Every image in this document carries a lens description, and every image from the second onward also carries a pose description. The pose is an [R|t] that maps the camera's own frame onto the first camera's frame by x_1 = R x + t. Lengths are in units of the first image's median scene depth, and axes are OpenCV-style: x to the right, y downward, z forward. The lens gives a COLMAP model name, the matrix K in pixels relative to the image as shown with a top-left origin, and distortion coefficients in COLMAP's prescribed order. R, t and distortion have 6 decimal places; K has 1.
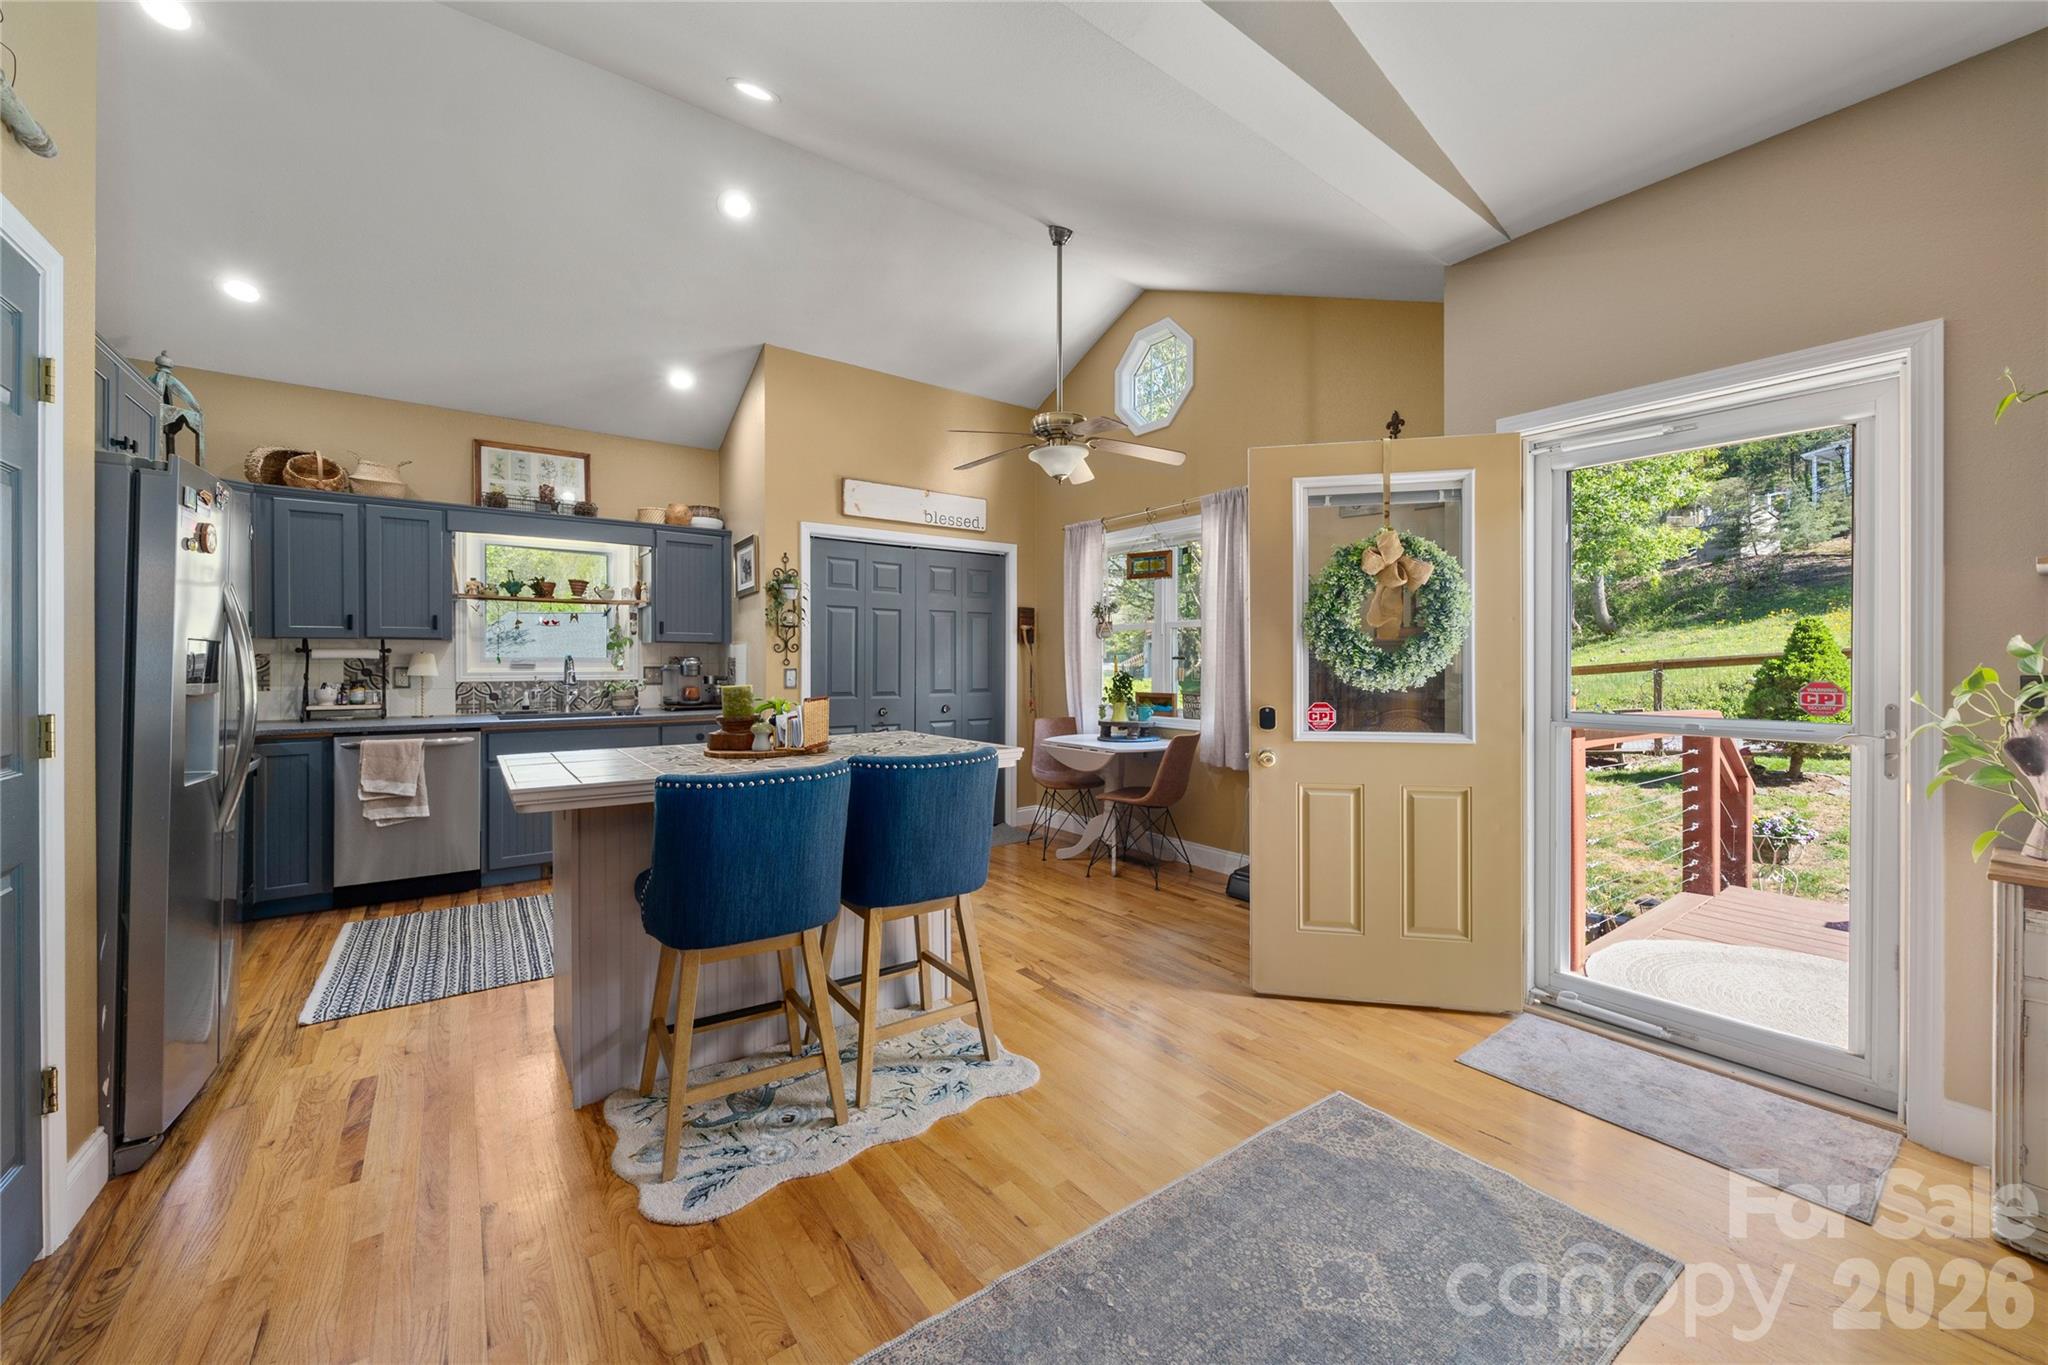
lens RADIAL K [[772.0, 0, 1022.5], [0, 772.0, 665.8], [0, 0, 1]] dist [-0.002821, 0.000360]
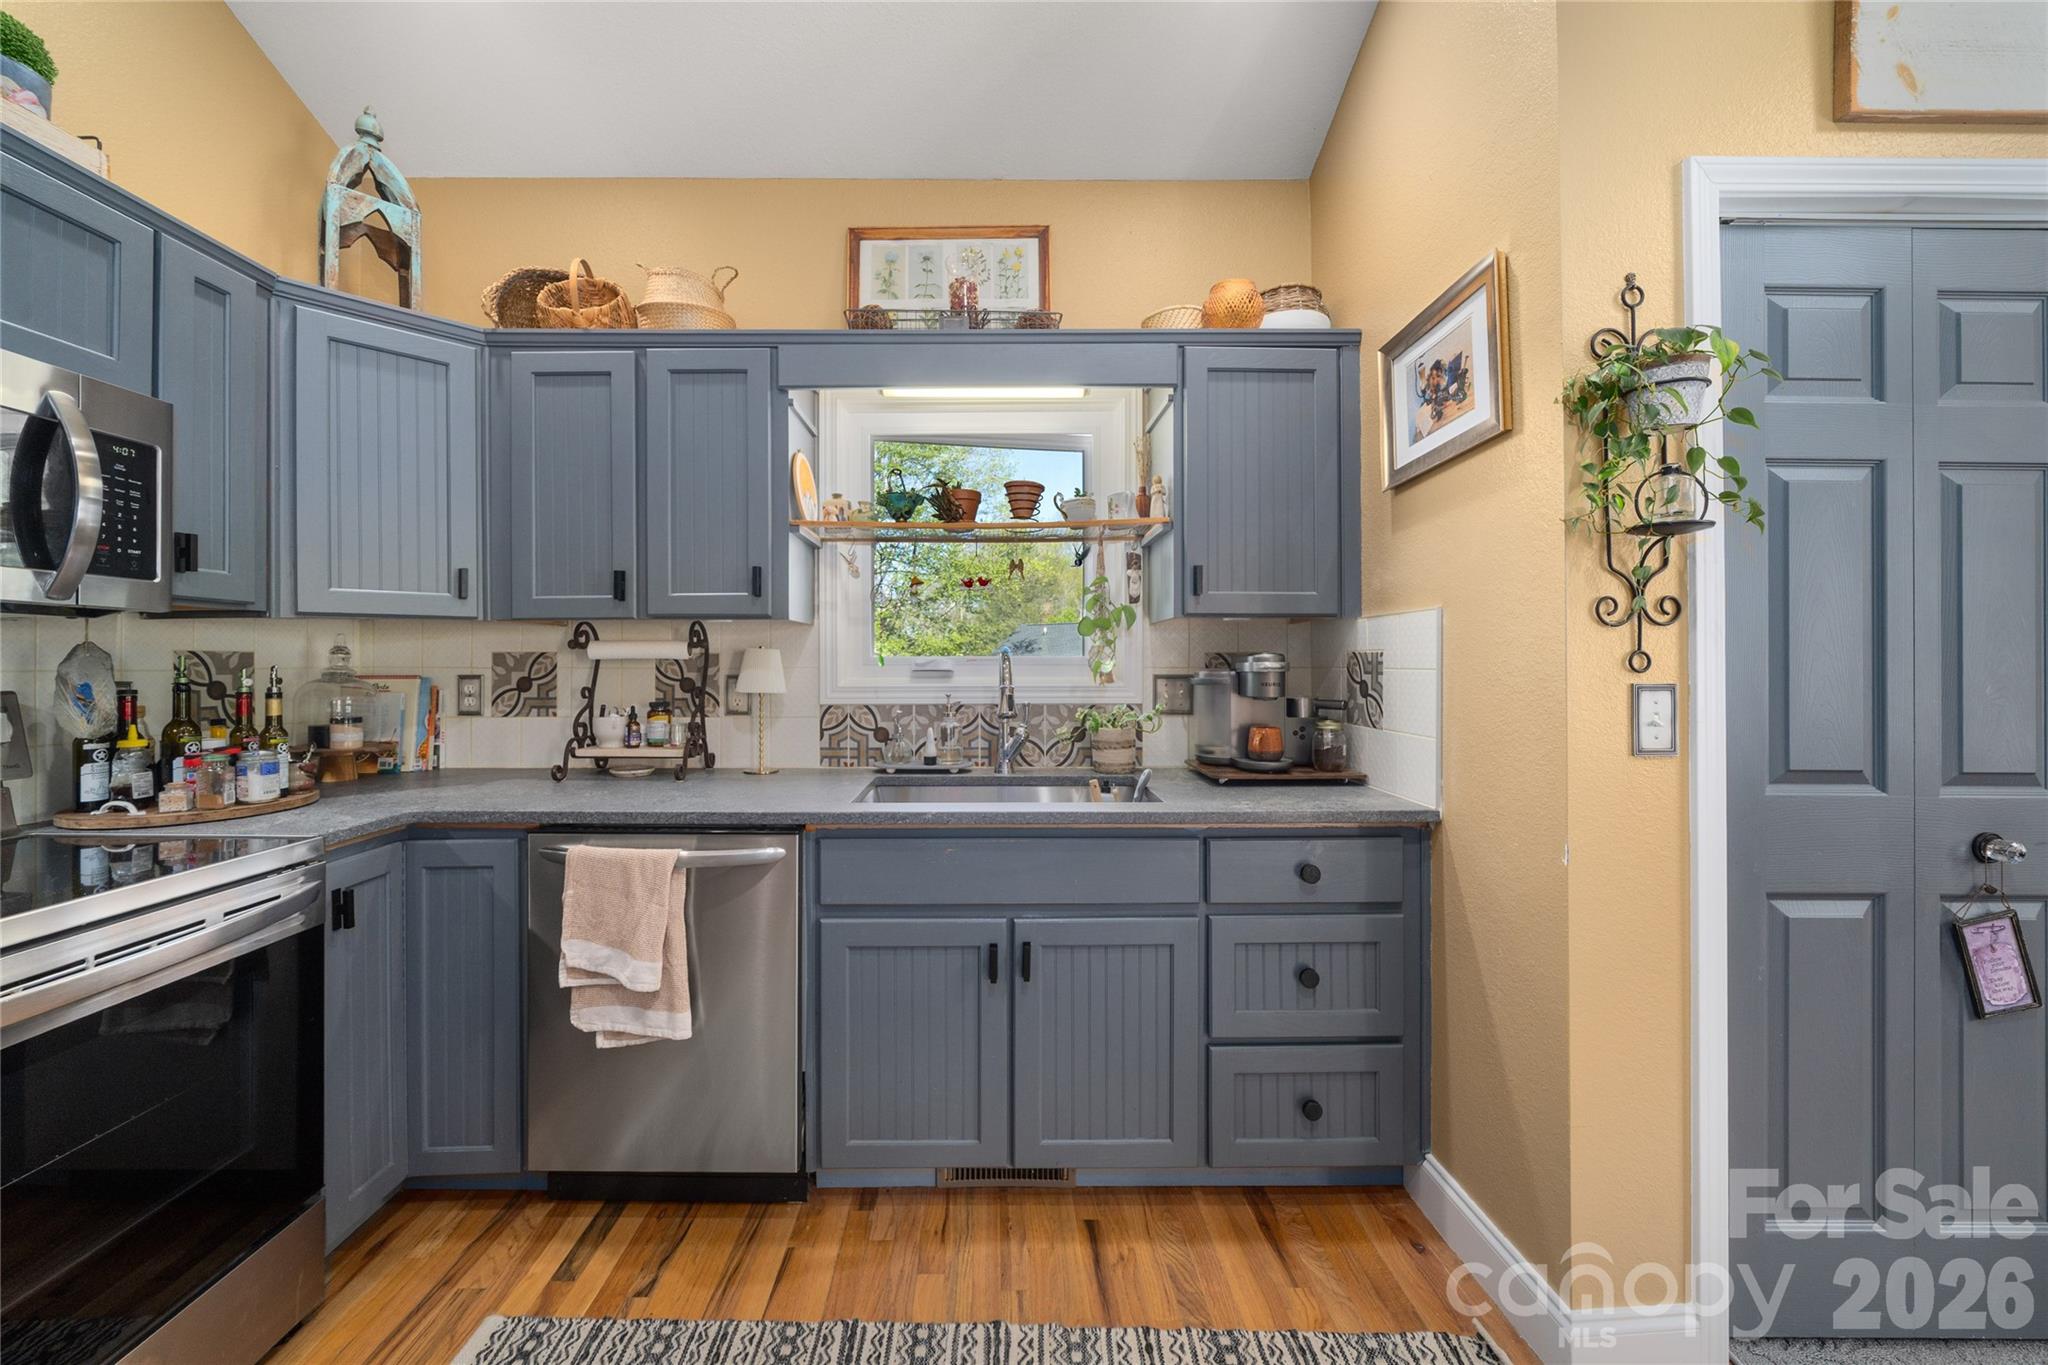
lens RADIAL K [[748.8, 0, 995.6], [0, 748.8, 661.0], [0, 0, 1]] dist [-0.002228, -0.000742]
pose [[0.807787, -0.007543, -0.589427, -0.344026], [-0.000245, 0.999914, -0.013133, -0.001410], [0.589475, 0.010753, 0.807715, 0.661524]]
